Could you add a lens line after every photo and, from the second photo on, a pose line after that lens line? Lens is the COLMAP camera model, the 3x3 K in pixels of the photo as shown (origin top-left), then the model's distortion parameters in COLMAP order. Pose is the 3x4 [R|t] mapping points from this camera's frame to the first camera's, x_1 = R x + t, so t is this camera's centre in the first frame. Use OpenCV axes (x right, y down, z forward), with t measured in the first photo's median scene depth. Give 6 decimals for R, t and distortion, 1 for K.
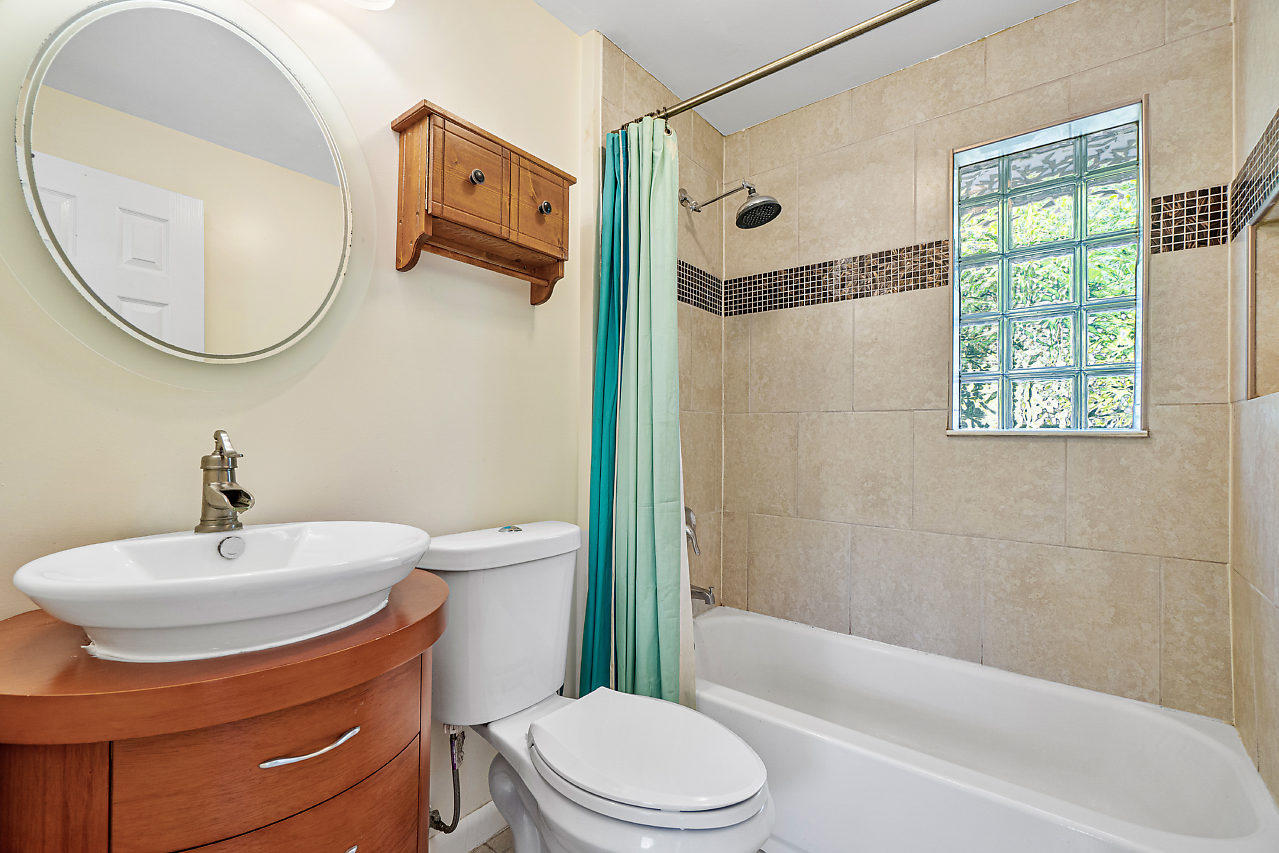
lens RADIAL K [[552.8, 0, 631.0], [0, 552.8, 425.7], [0, 0, 1]] dist [0.000381, 0.000311]
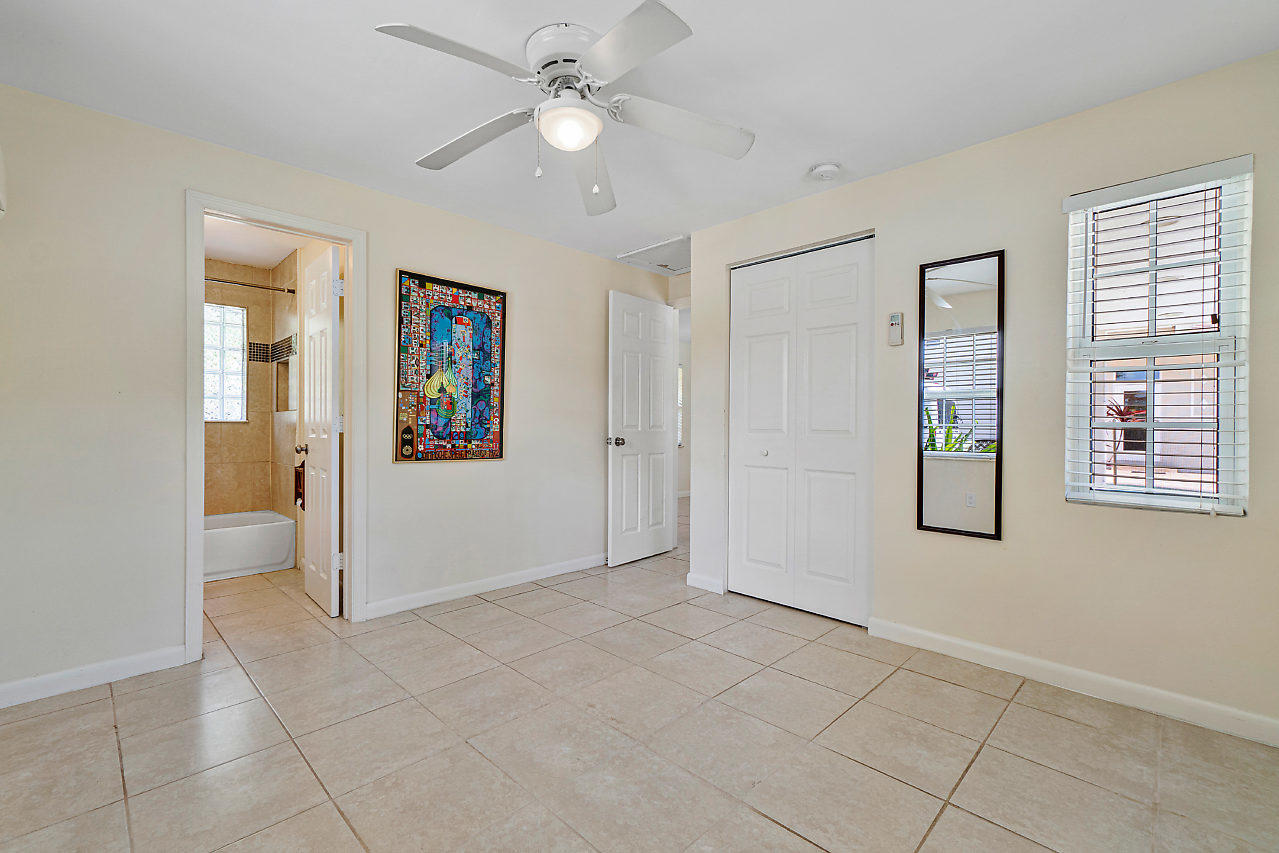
lens RADIAL K [[552.8, 0, 631.0], [0, 552.8, 425.7], [0, 0, 1]] dist [0.000381, 0.000311]
pose [[0.108503, -0.012096, 0.994023, -1.837858], [-0.011129, 0.999849, 0.013382, -0.026734], [-0.994034, -0.012514, 0.108352, -1.398505]]
